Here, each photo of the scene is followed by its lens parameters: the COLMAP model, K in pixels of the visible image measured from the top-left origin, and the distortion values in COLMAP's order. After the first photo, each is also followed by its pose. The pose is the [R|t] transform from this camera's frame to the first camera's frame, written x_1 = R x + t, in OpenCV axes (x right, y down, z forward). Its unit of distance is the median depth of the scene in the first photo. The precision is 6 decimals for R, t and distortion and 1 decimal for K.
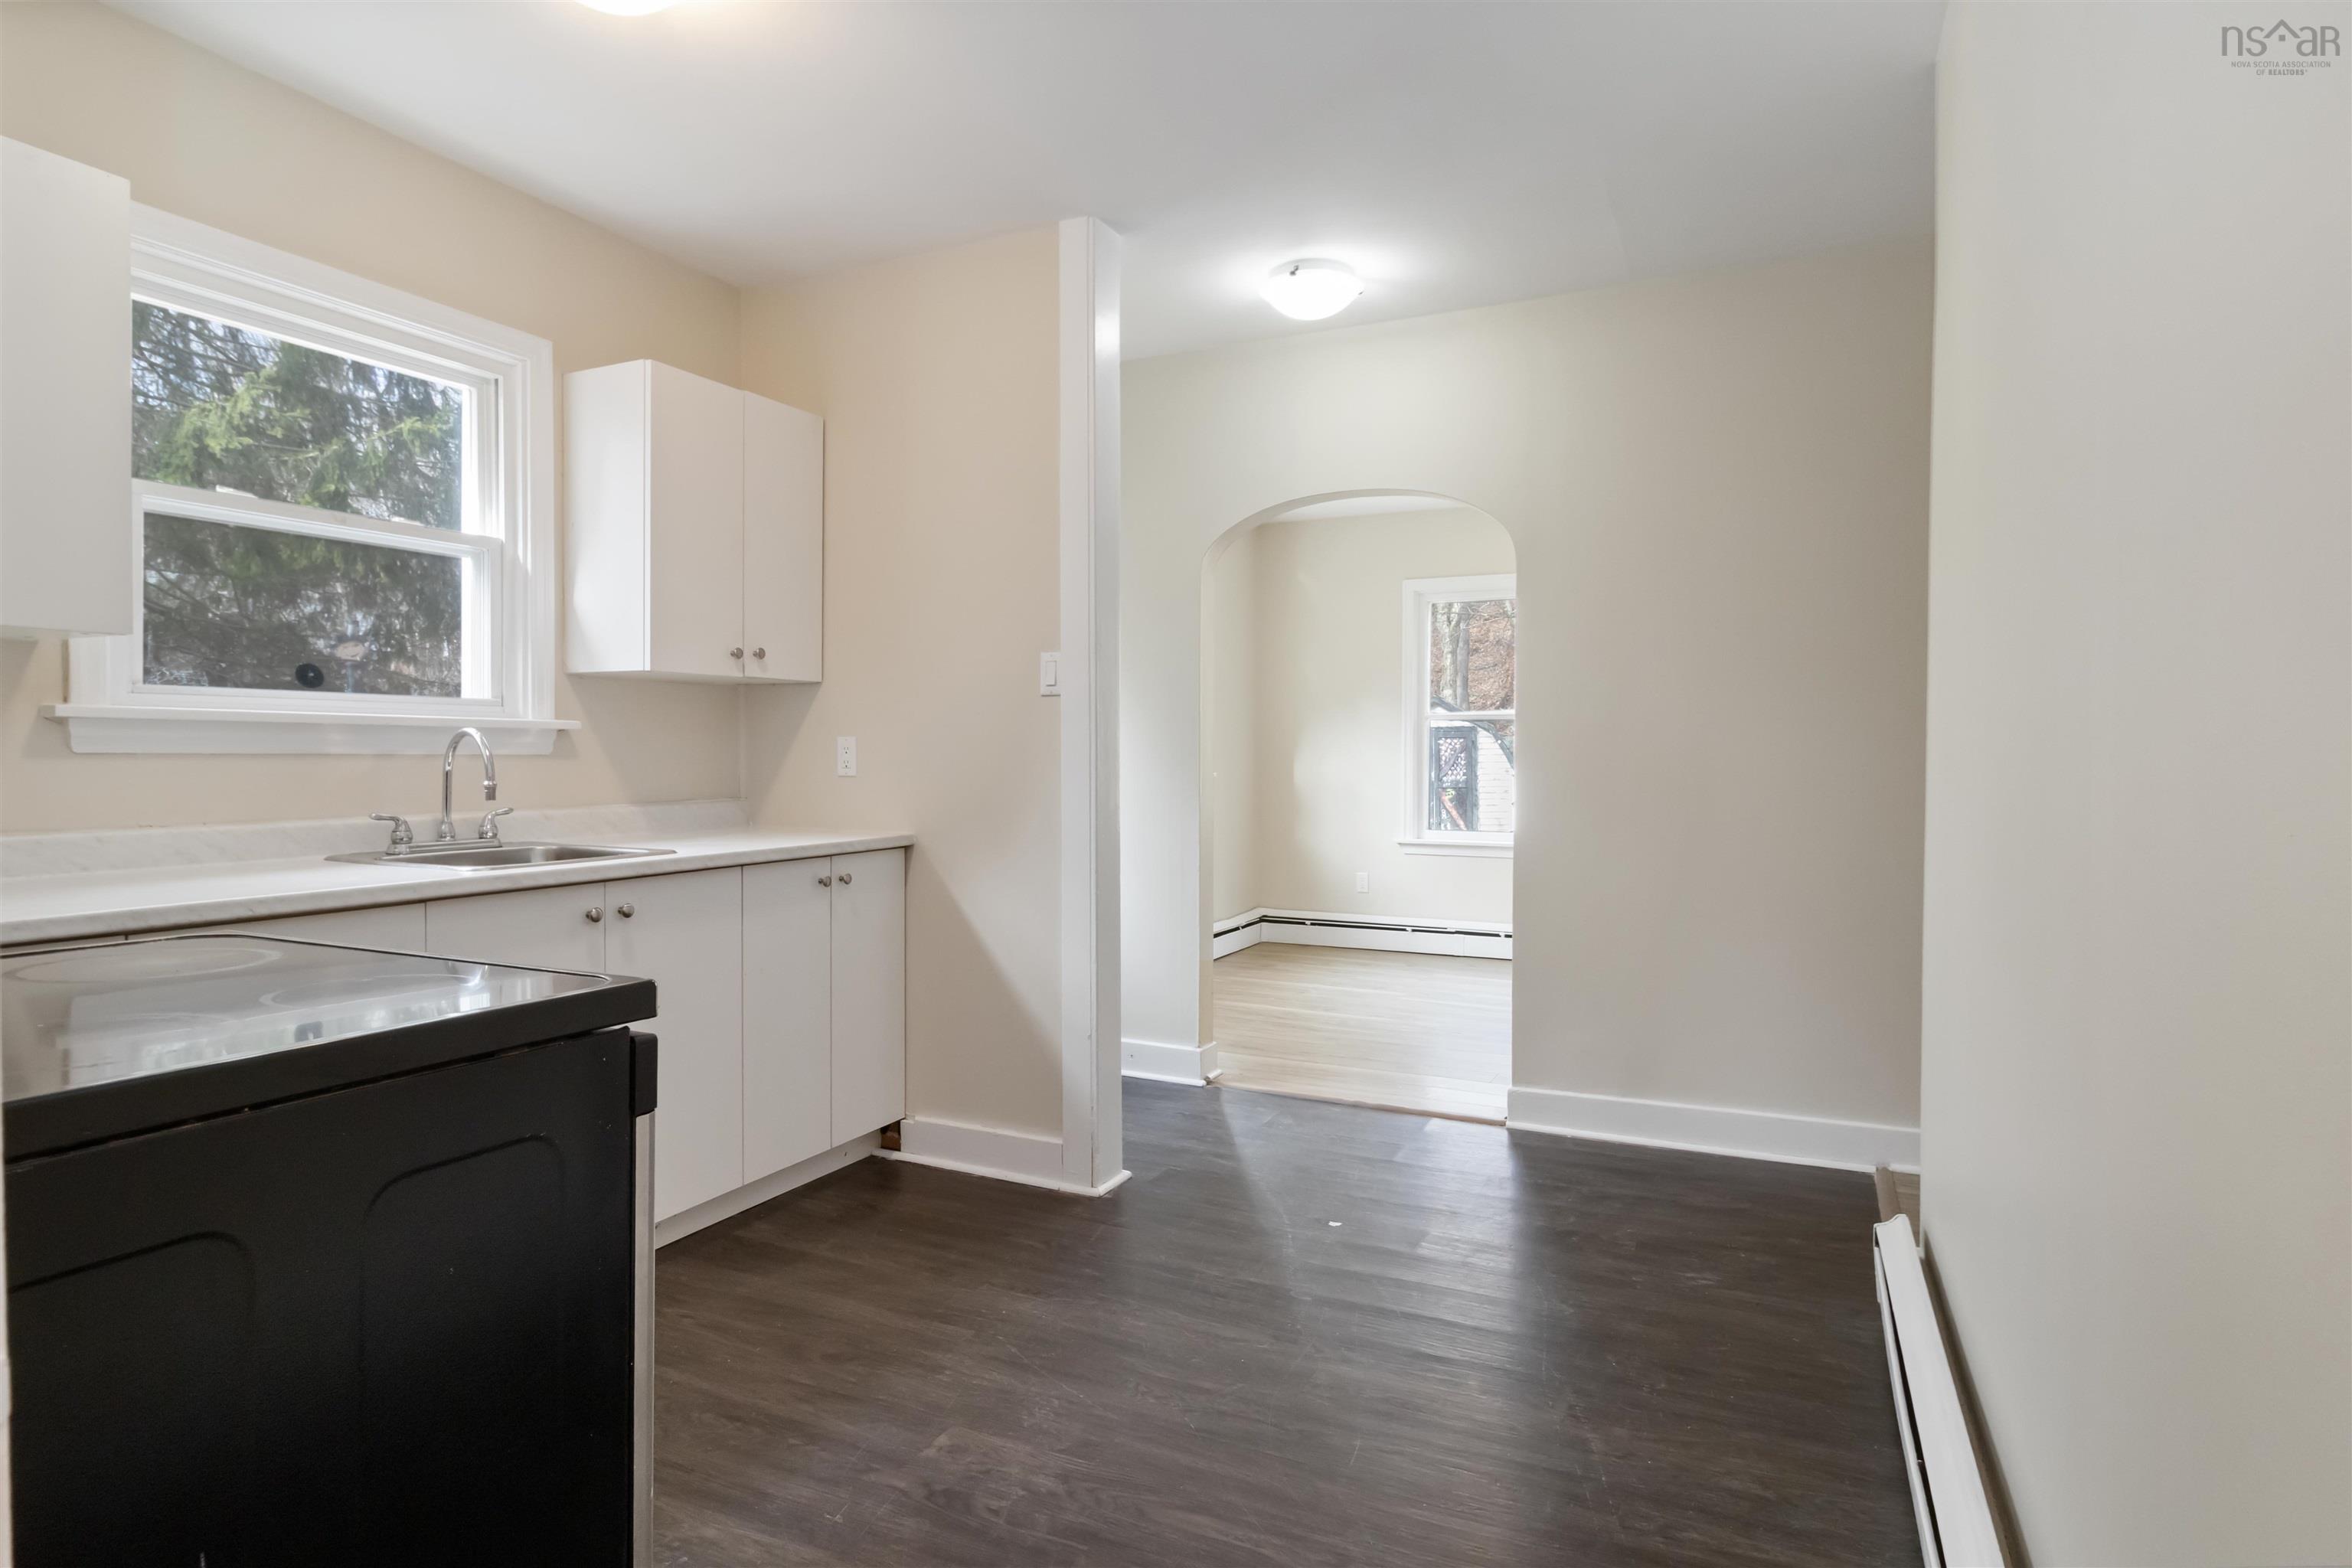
lens RADIAL K [[1224.3, 0, 1176.1], [0, 1224.3, 777.1], [0, 0, 1]] dist [0.008969, 0.000406]
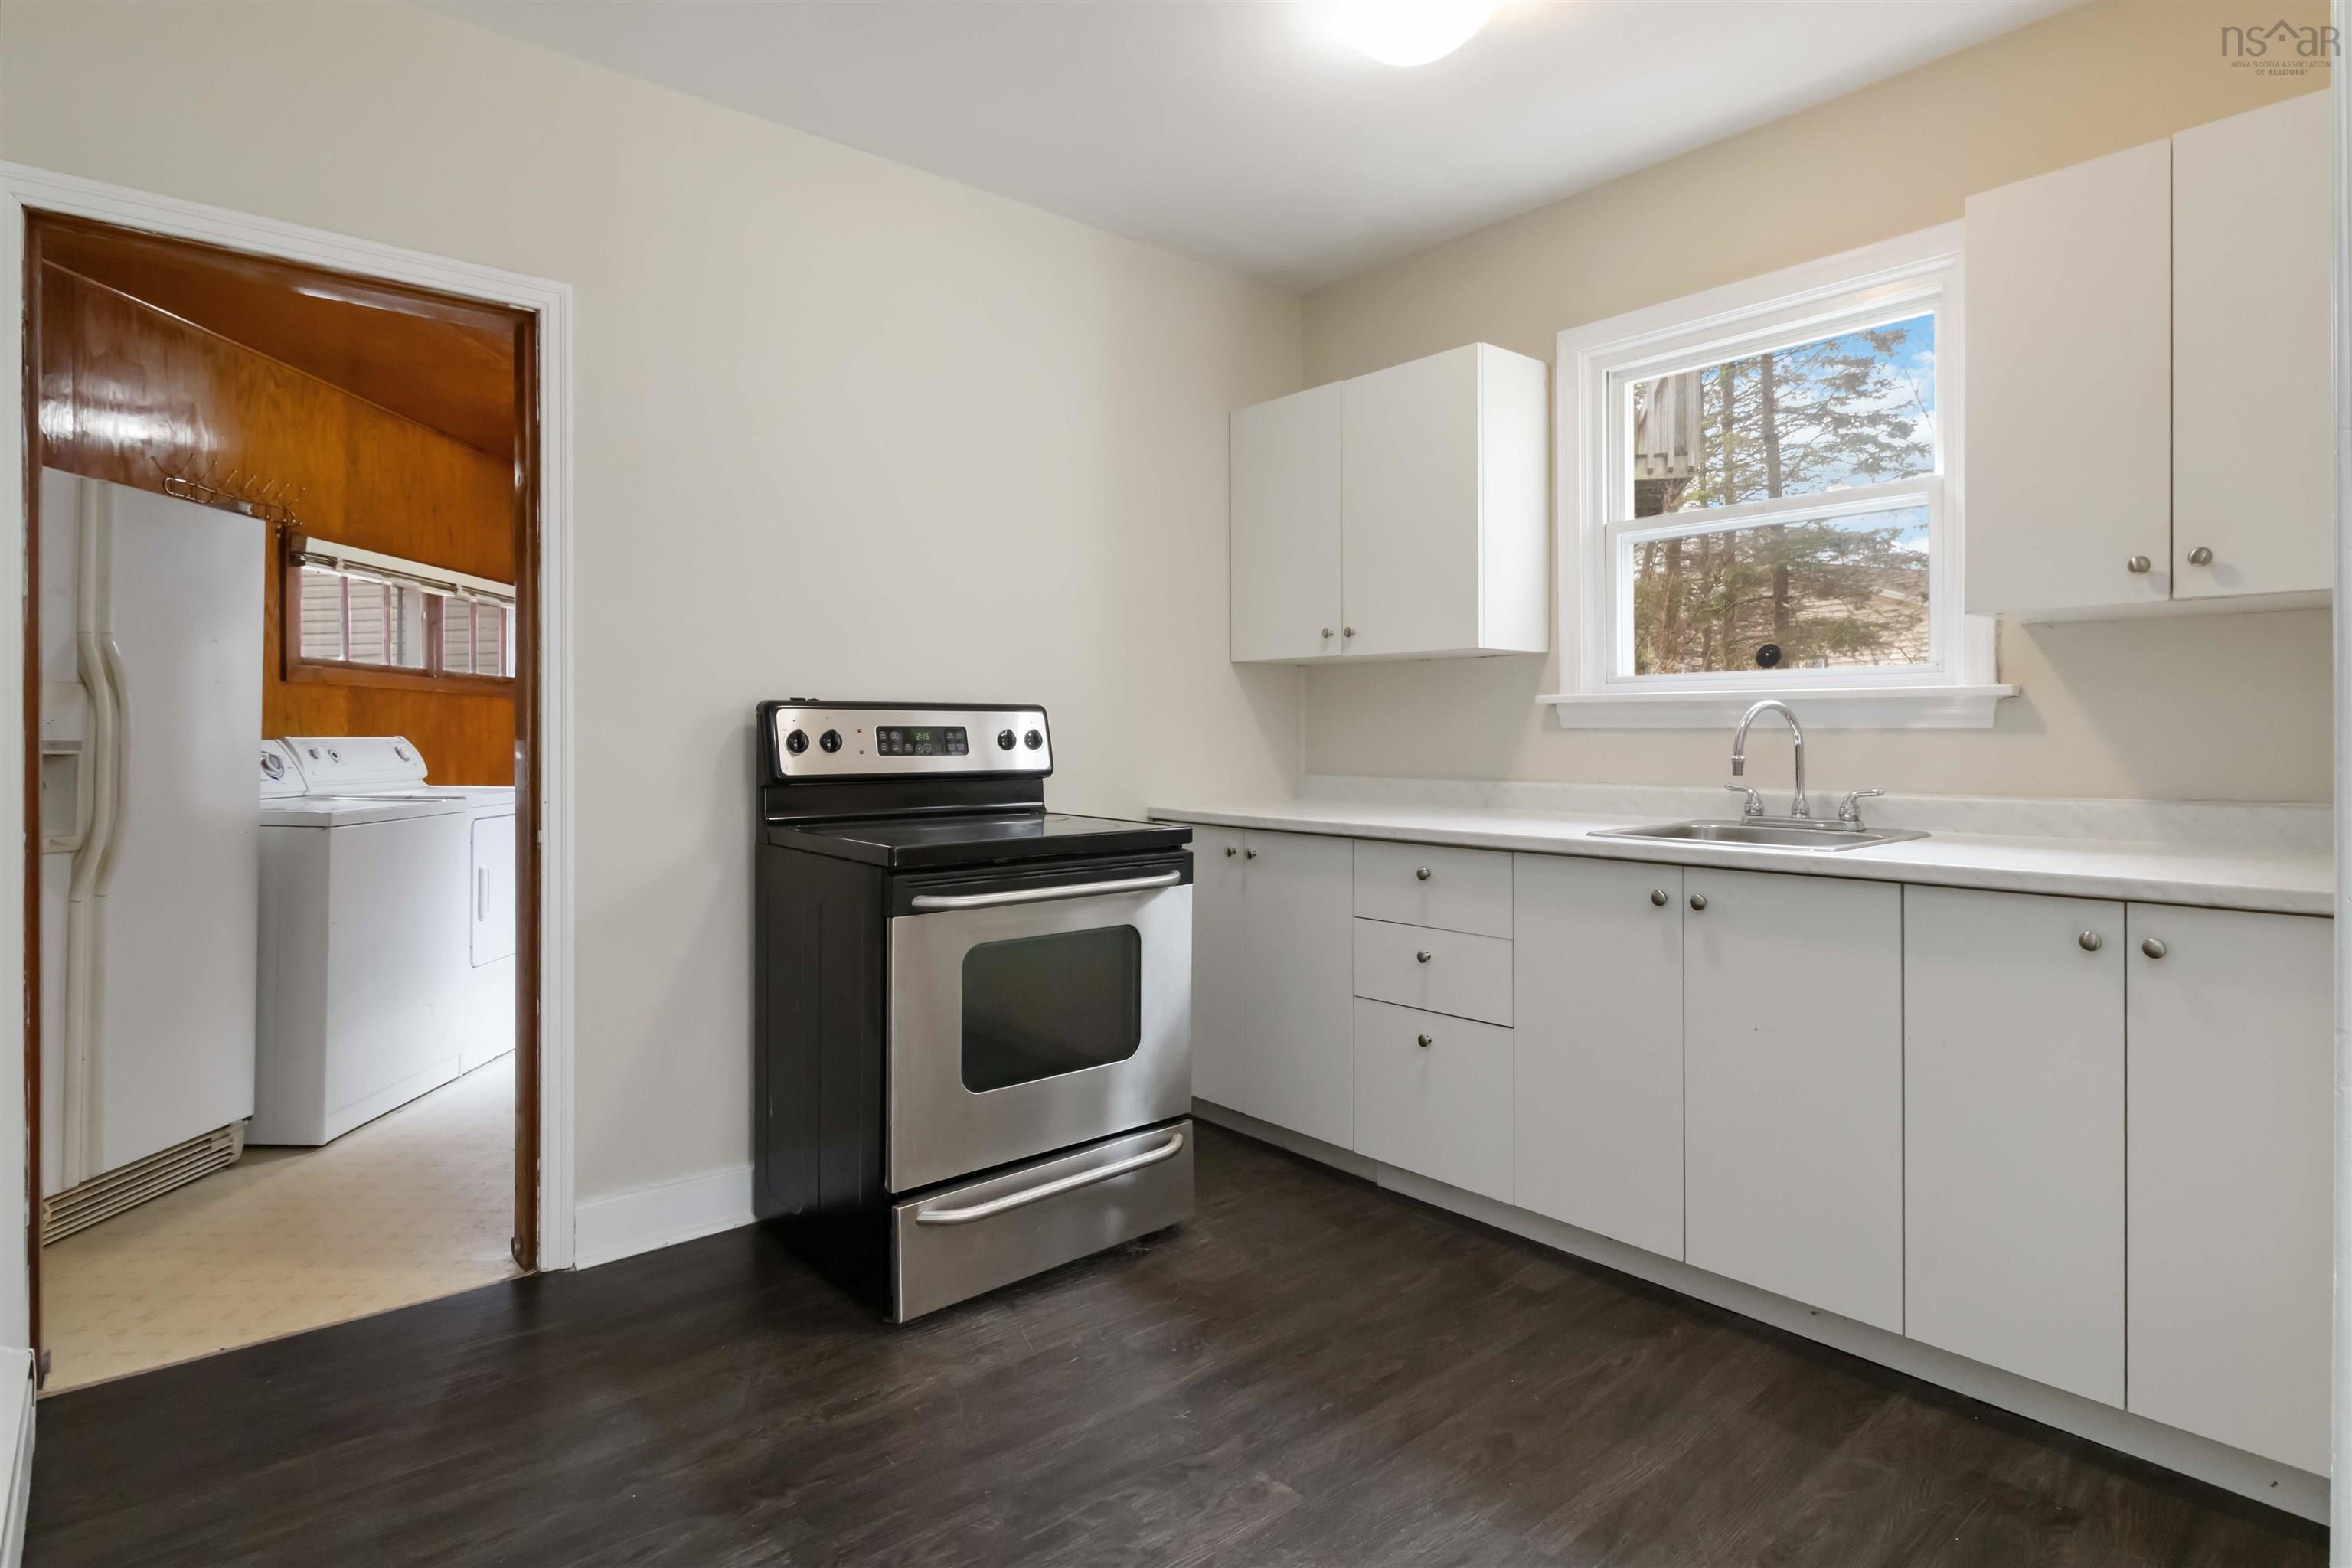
lens RADIAL K [[1224.3, 0, 1170.5], [0, 1224.3, 731.8], [0, 0, 1]] dist [0.008969, 0.000406]
pose [[-0.395545, 0.002442, -0.918443, 0.539459], [-0.013966, 0.999865, 0.008673, -0.018597], [0.918340, 0.016257, -0.395457, 1.024873]]
